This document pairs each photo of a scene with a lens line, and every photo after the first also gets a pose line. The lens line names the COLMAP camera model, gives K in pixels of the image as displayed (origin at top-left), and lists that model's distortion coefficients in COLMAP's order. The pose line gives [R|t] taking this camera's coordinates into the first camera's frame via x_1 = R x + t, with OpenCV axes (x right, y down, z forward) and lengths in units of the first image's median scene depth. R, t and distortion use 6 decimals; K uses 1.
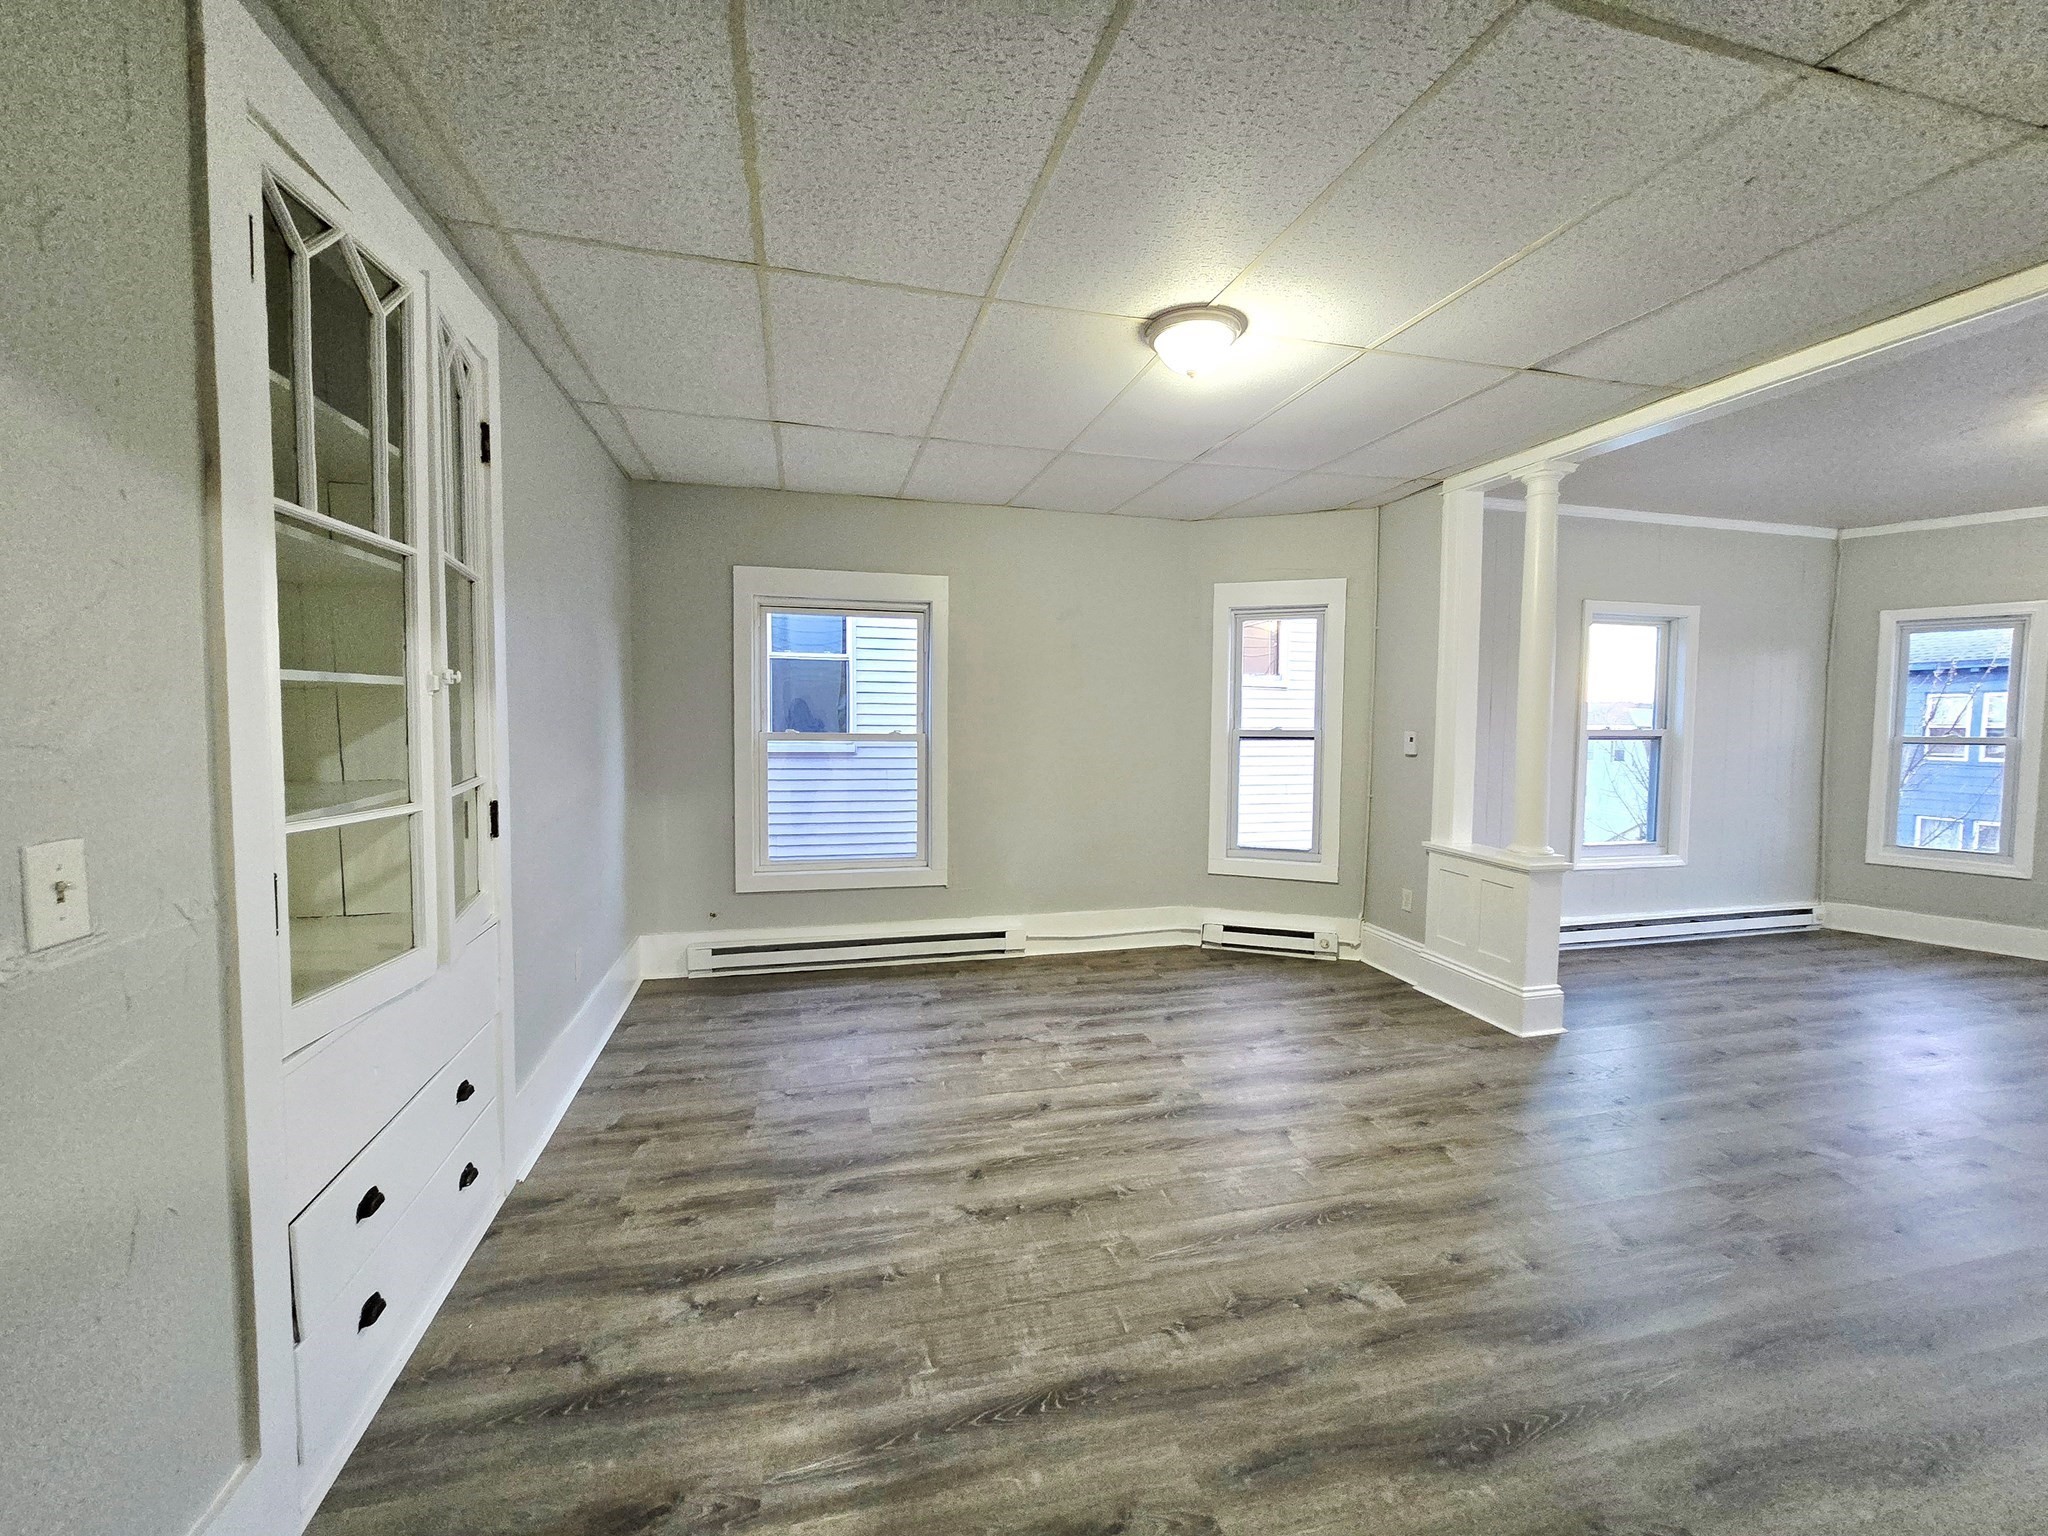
lens RADIAL K [[836.2, 0, 1020.9], [0, 836.2, 769.3], [0, 0, 1]] dist [-0.007338, 0.002112]
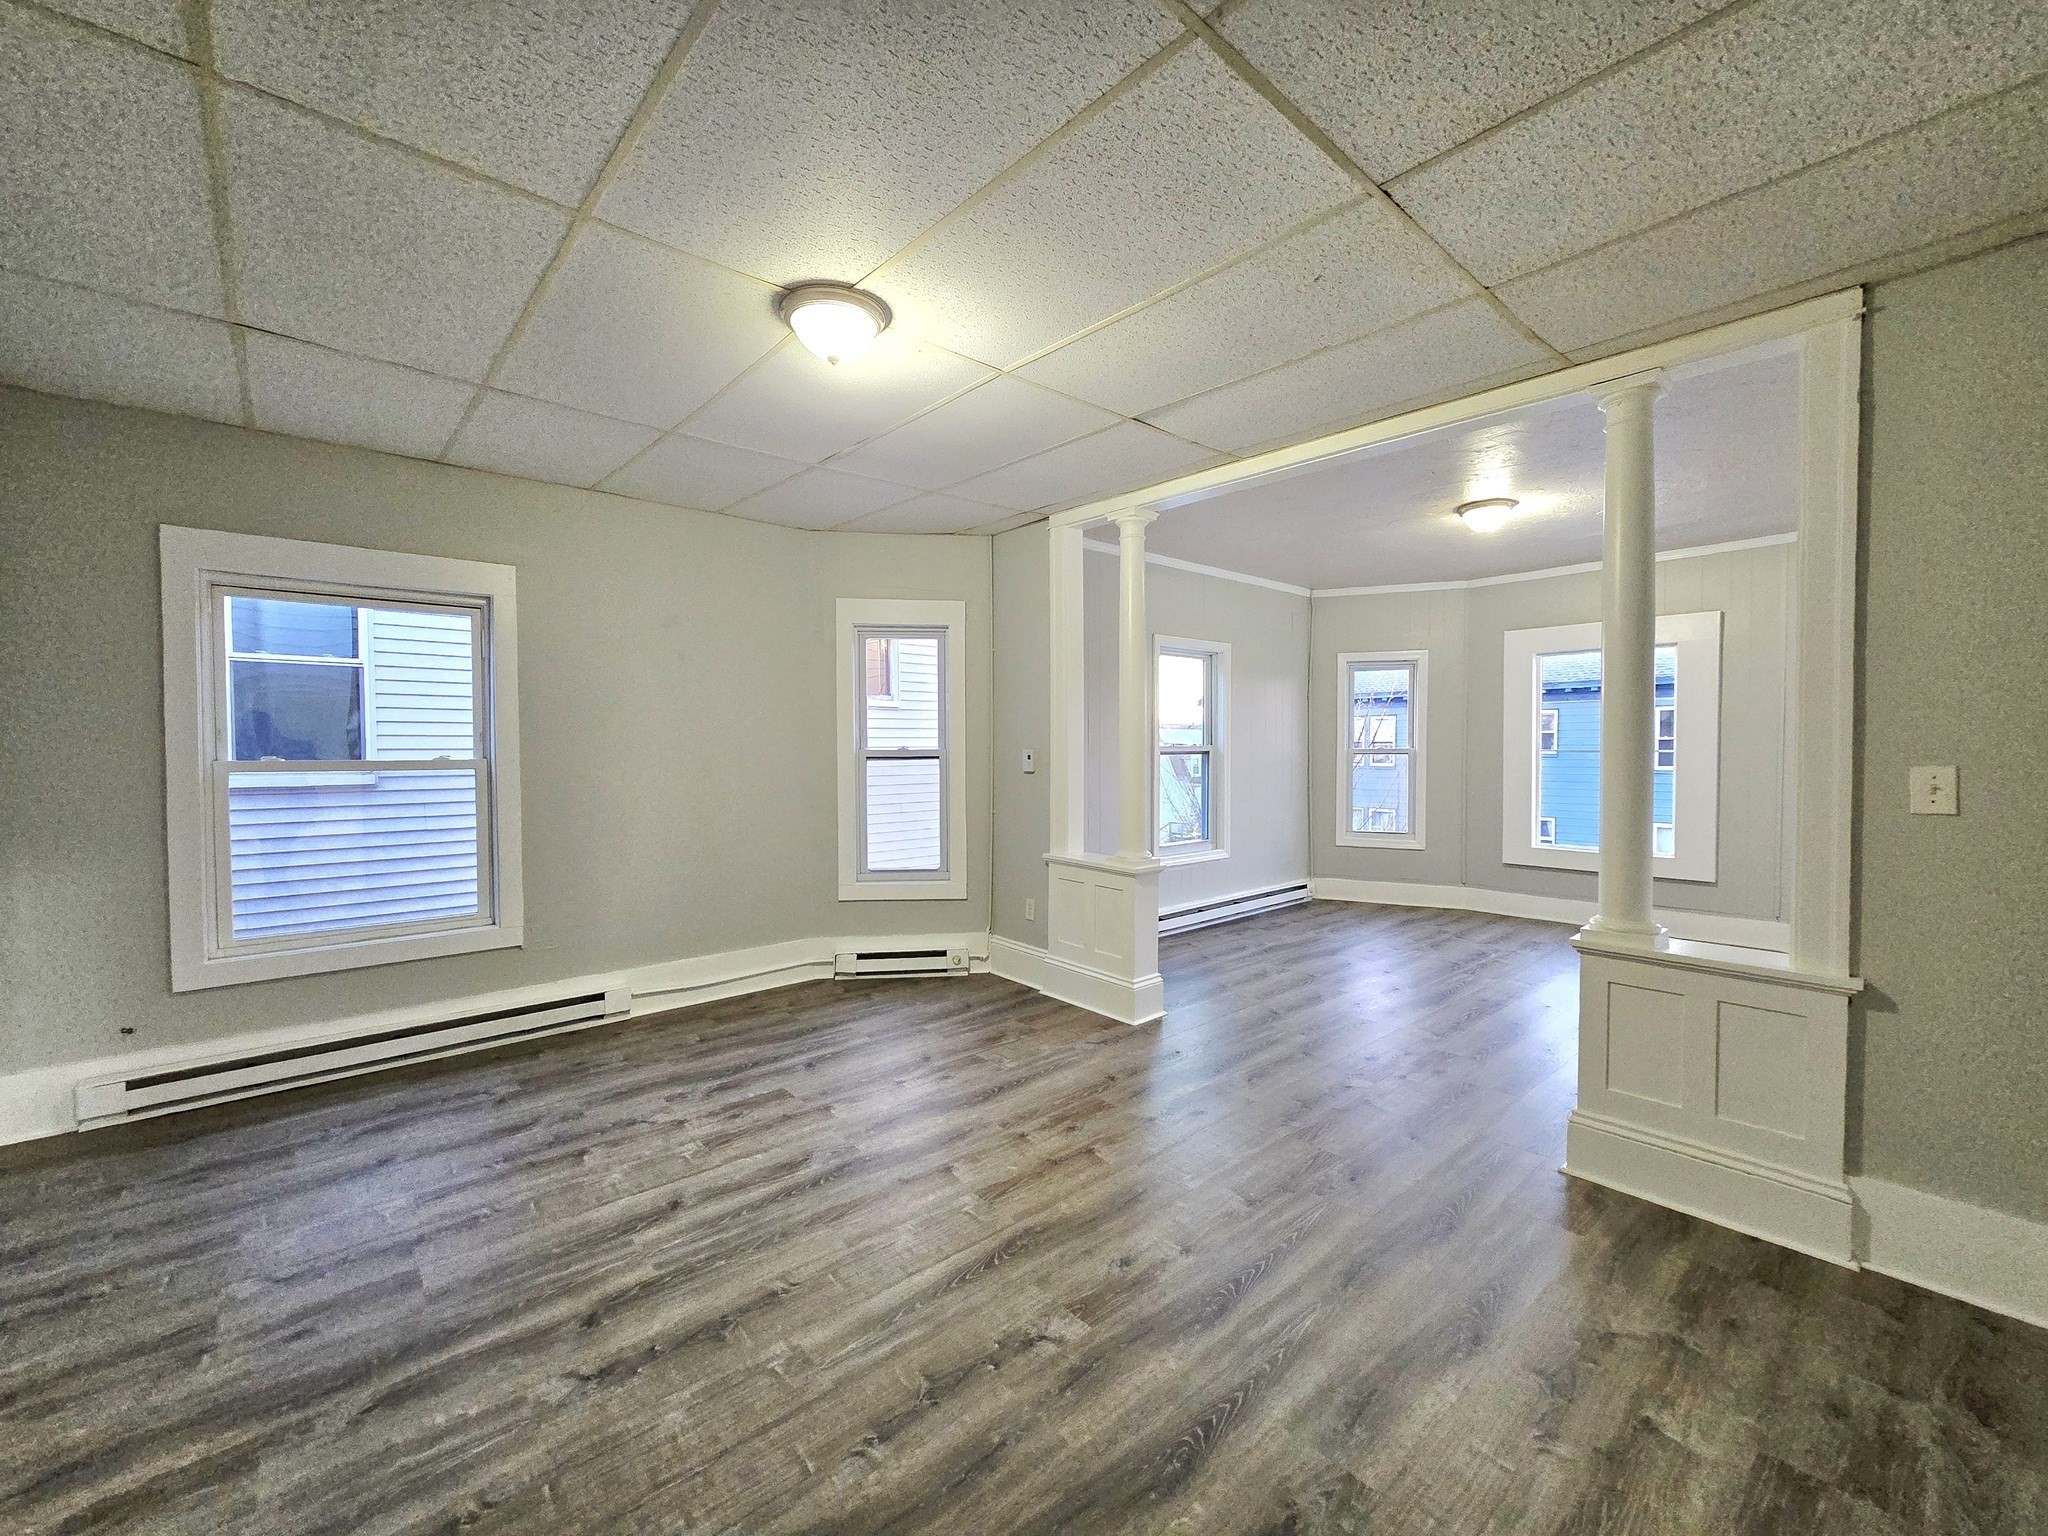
lens RADIAL K [[836.2, 0, 1020.2], [0, 836.2, 769.8], [0, 0, 1]] dist [-0.007338, 0.002112]
pose [[0.892501, -0.022892, 0.450465, -0.023479], [0.033554, 0.999314, -0.015696, -0.003756], [-0.449797, 0.029124, 0.892656, 0.073643]]
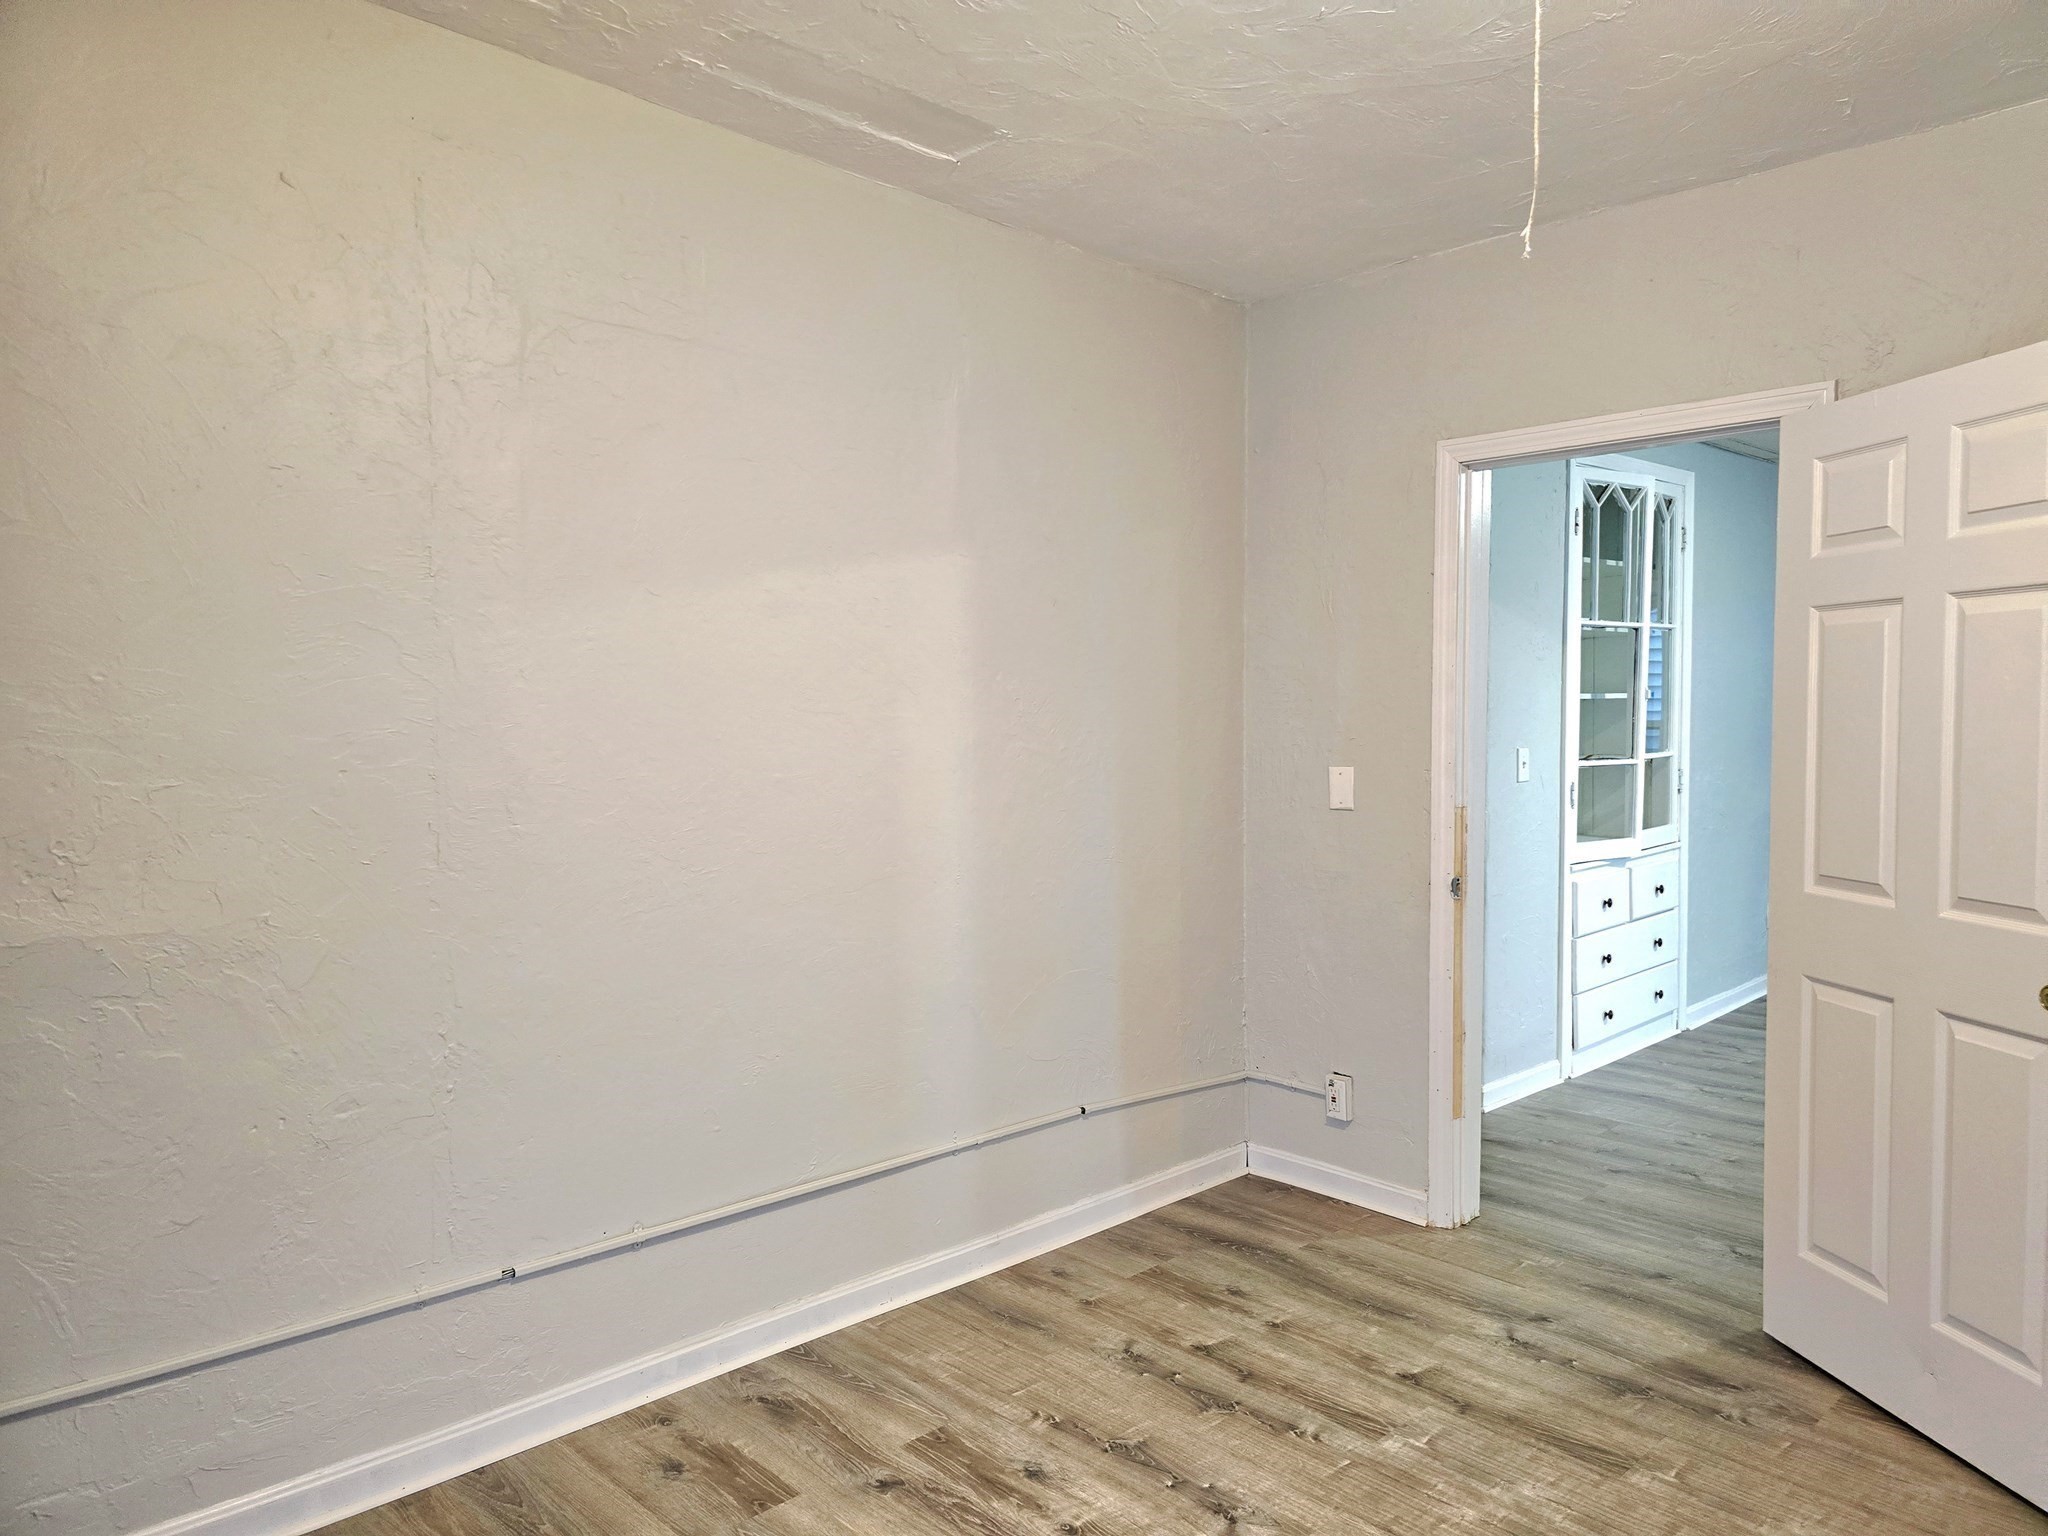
lens RADIAL K [[1365.4, 0, 1028.5], [0, 1365.4, 763.2], [0, 0, 1]] dist [0.061449, -0.054546]
pose [[0.494668, 0.019180, -0.868870, 0.633092], [-0.038155, 0.999272, 0.000336, 0.047896], [0.868244, 0.032986, 0.495040, -0.838355]]
